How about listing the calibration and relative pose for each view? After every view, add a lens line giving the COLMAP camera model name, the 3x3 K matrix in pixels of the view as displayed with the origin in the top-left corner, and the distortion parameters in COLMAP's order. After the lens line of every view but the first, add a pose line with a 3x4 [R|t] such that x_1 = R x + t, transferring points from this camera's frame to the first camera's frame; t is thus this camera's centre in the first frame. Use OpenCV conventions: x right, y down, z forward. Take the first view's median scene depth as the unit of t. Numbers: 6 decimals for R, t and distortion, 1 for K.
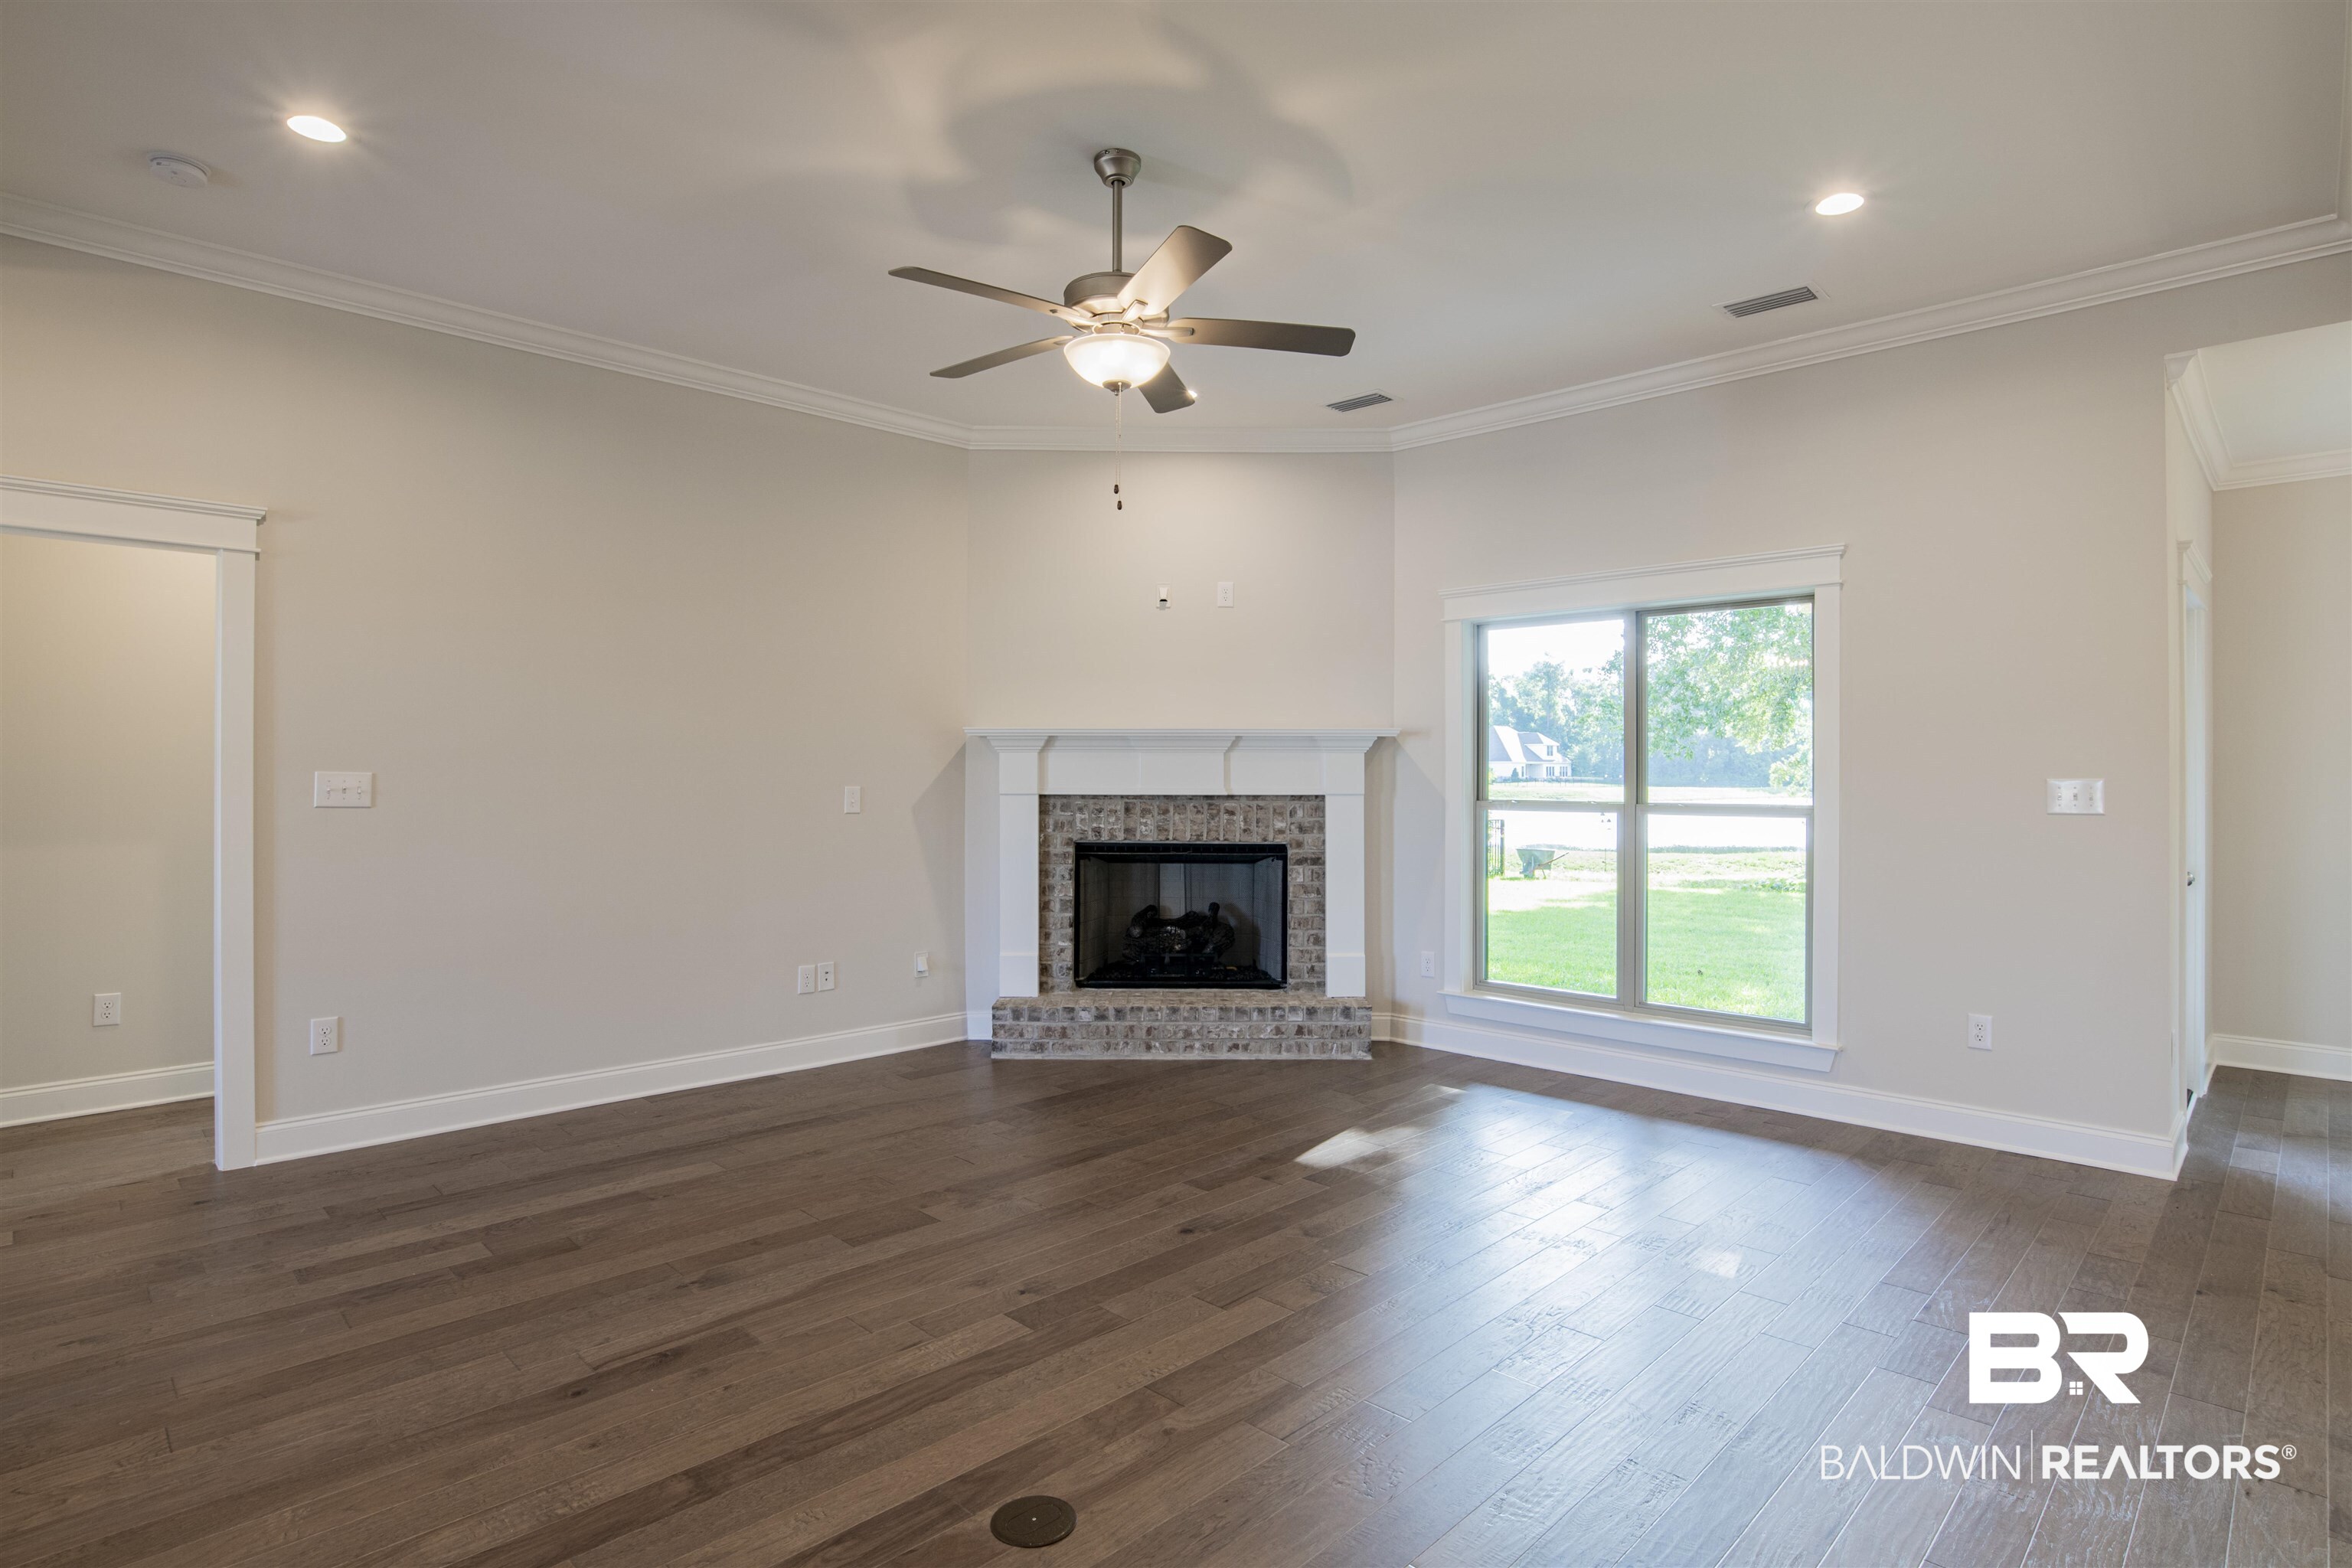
lens RADIAL K [[1238.7, 0, 1187.7], [0, 1238.7, 774.5], [0, 0, 1]] dist [-0.021297, -0.000112]
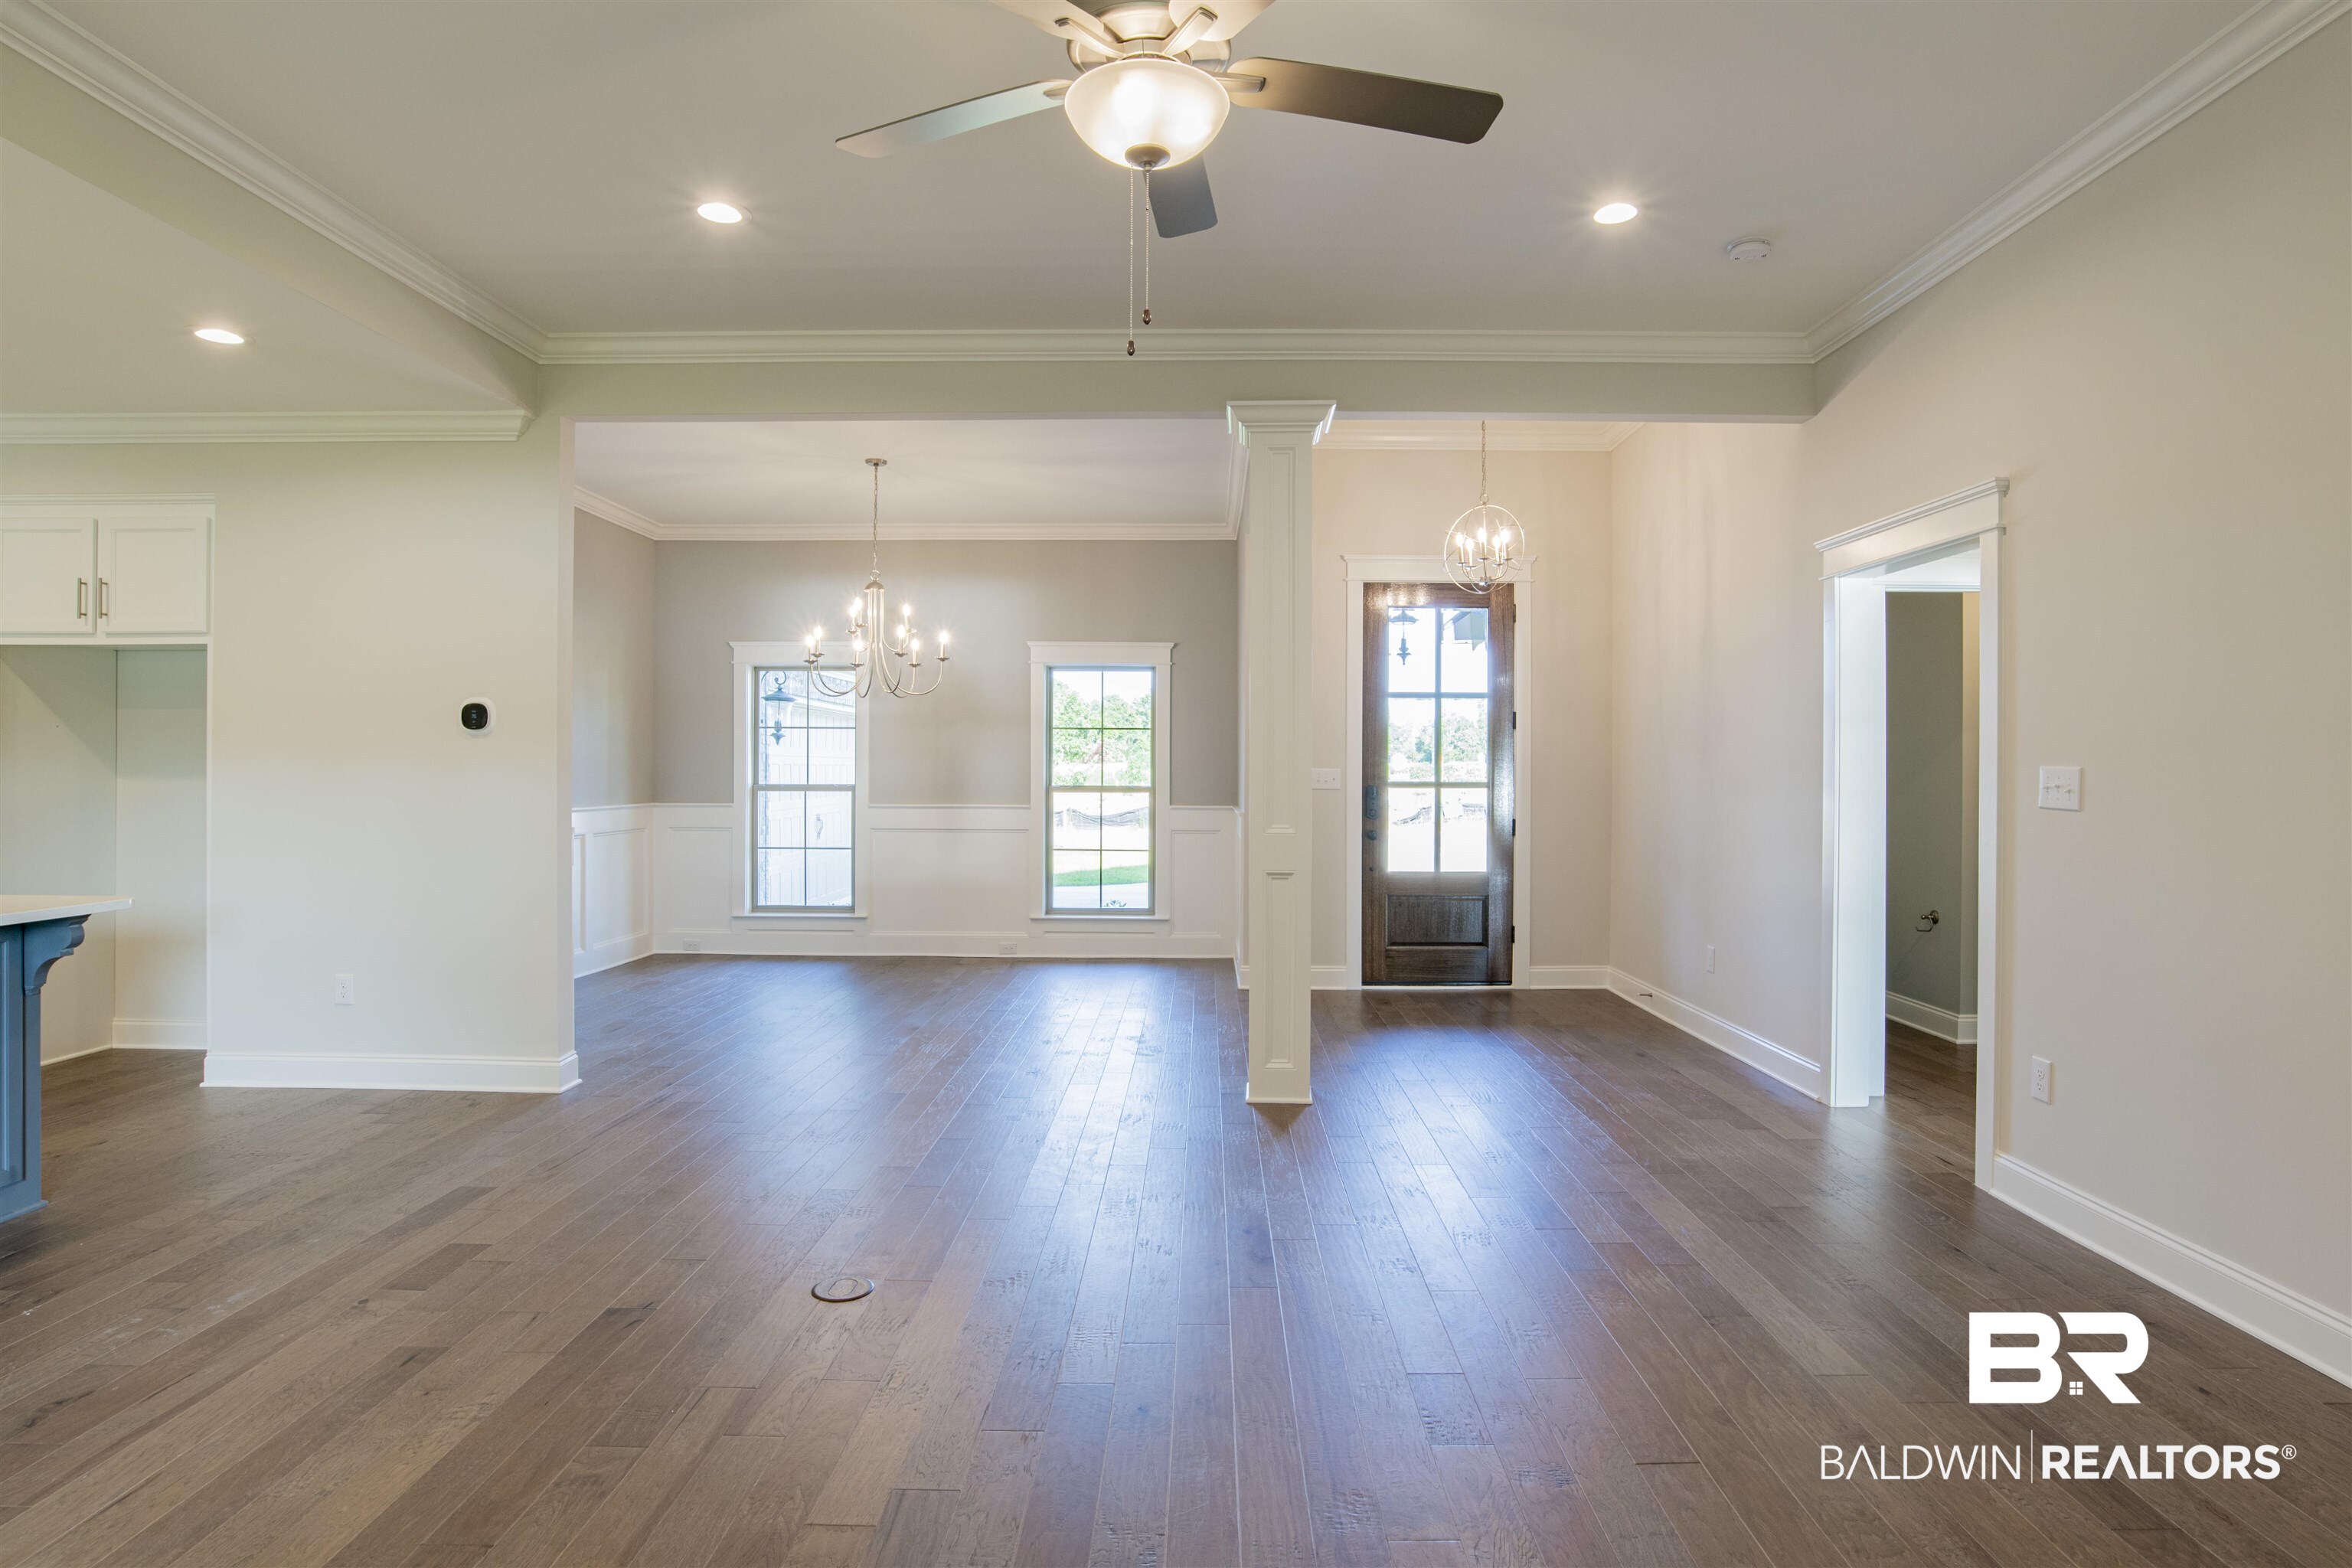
lens RADIAL K [[1266.4, 0, 1176.0], [0, 1266.4, 784.0], [0, 0, 1]] dist [-0.019240, 0.000900]
pose [[-0.720674, 0.004141, -0.693262, 0.476468], [-0.000942, 0.999975, 0.006952, 0.006480], [0.693274, 0.005663, -0.720652, 1.797826]]
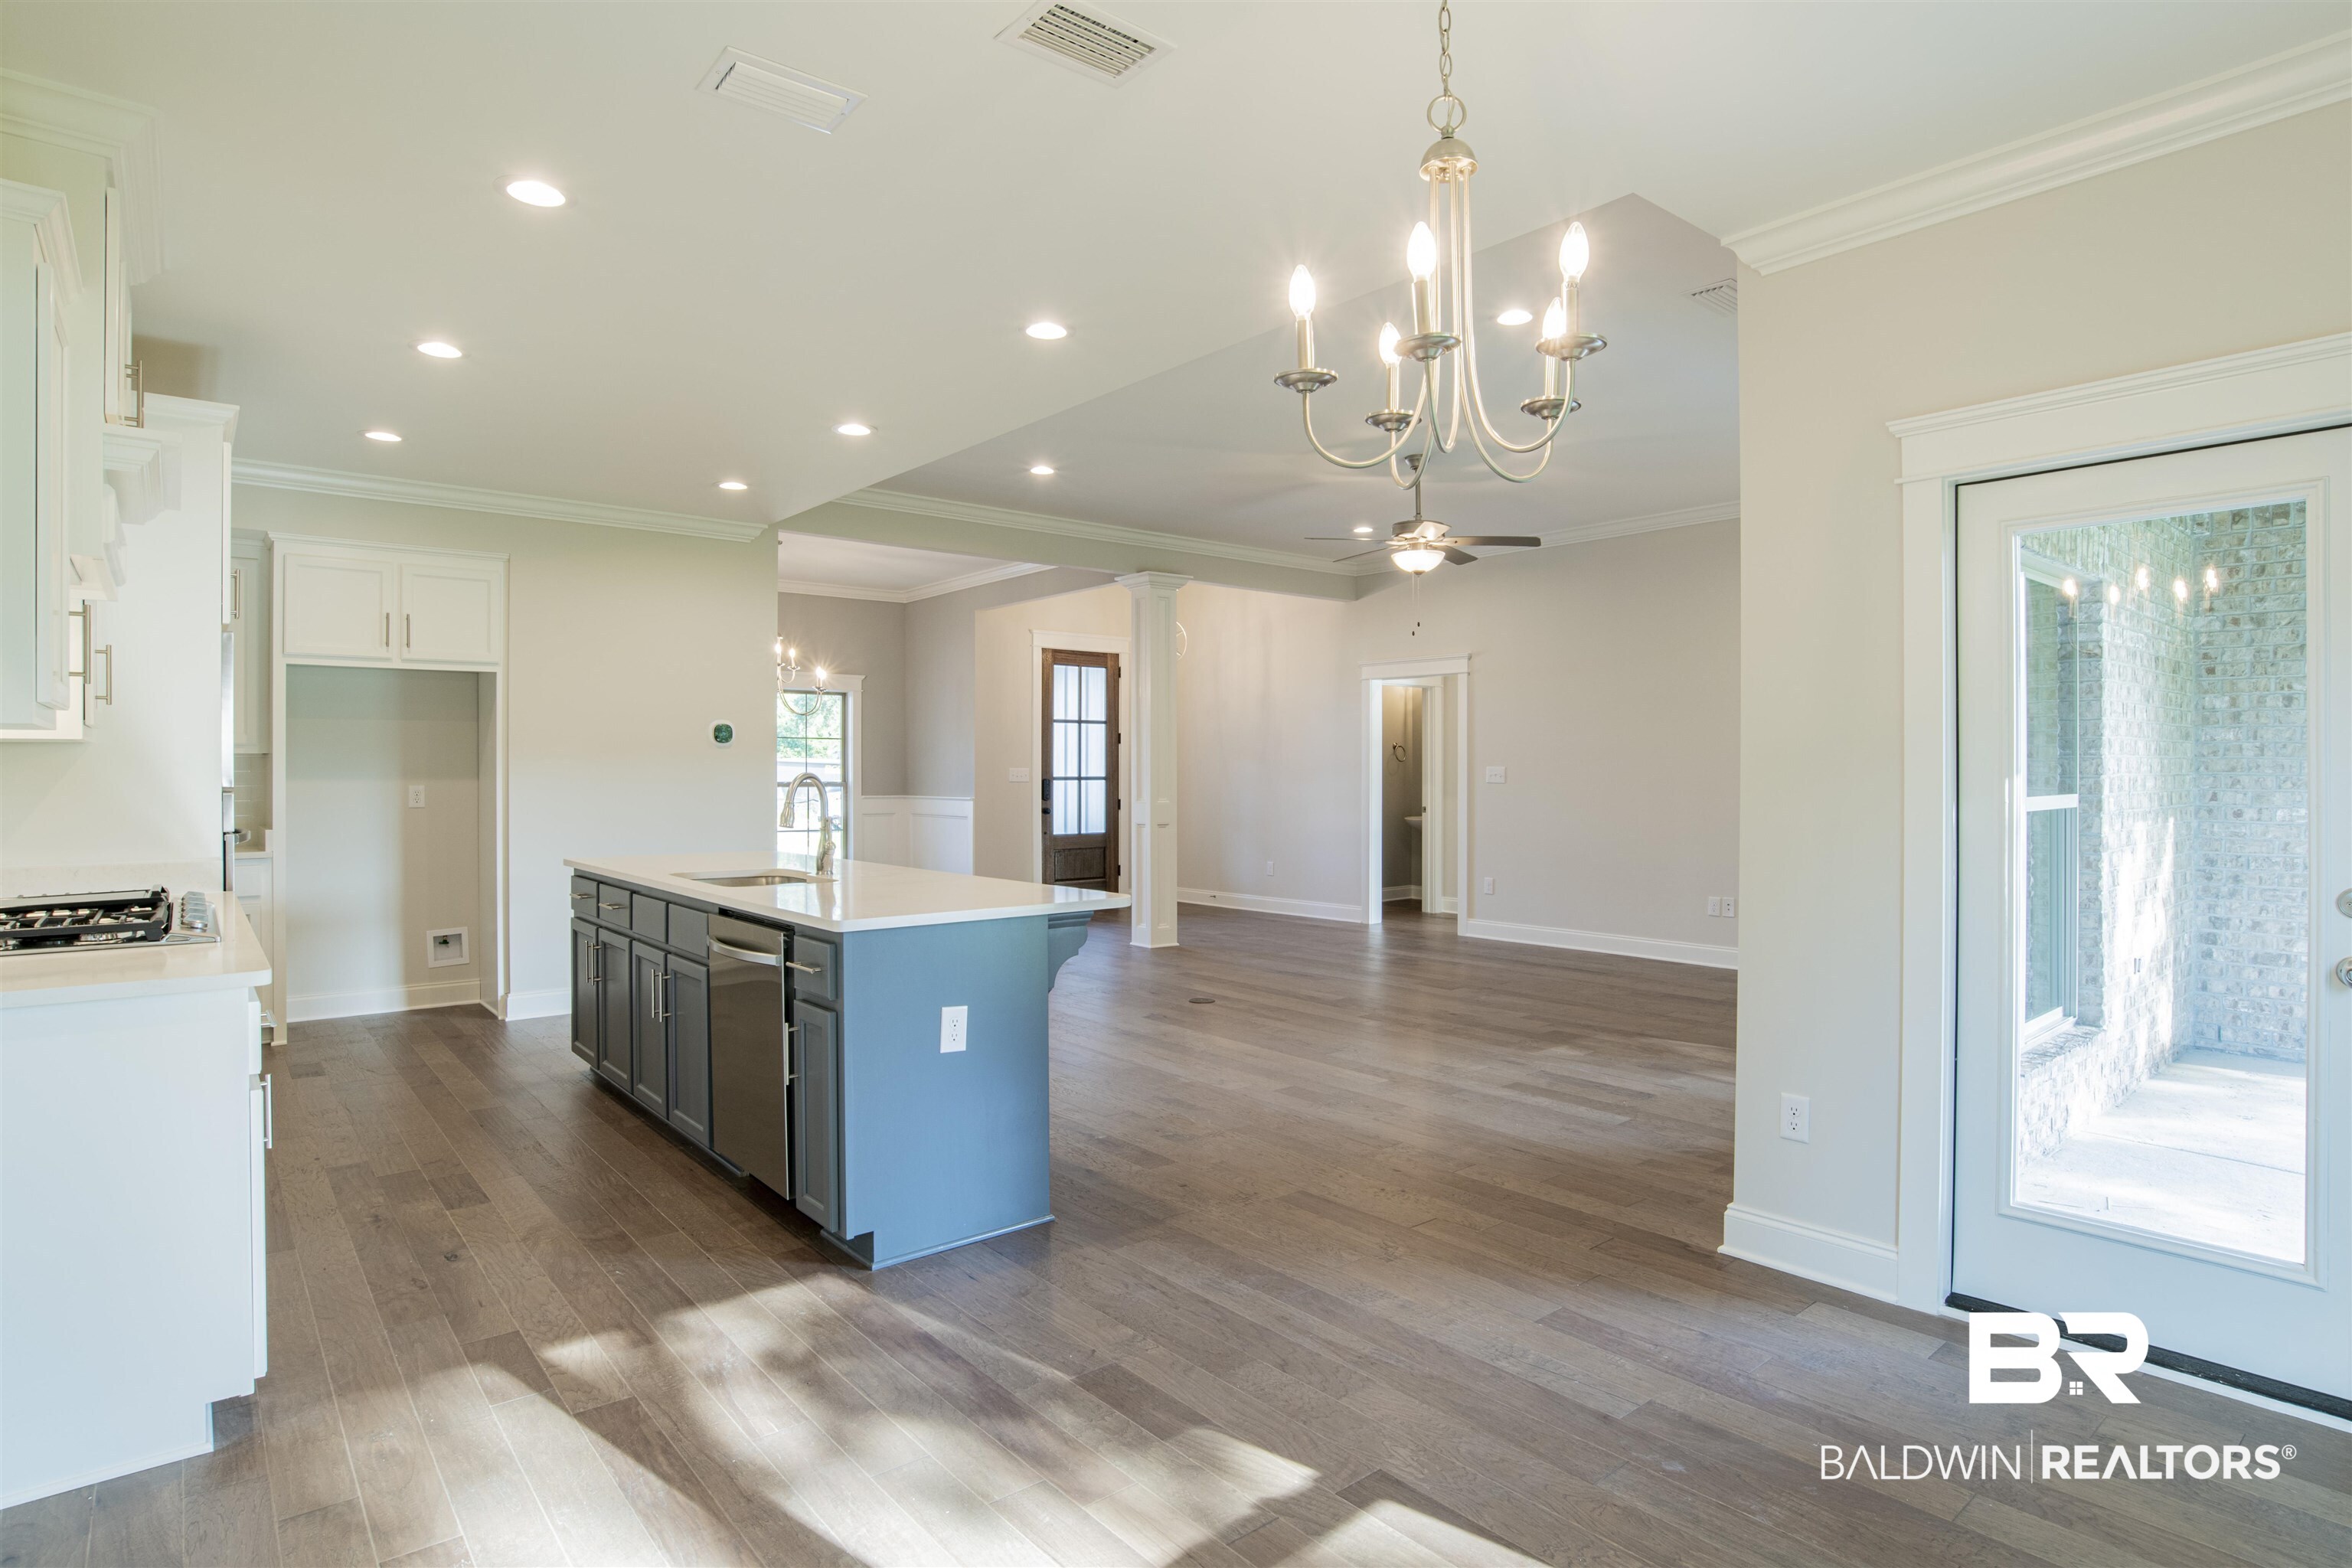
lens RADIAL K [[1238.7, 0, 1187.7], [0, 1238.7, 774.5], [0, 0, 1]] dist [-0.021297, -0.000112]
pose [[-0.091978, 0.003803, -0.995754, 2.330091], [0.004784, 0.999983, 0.003378, 0.001924], [0.995750, -0.004453, -0.091995, 0.987674]]
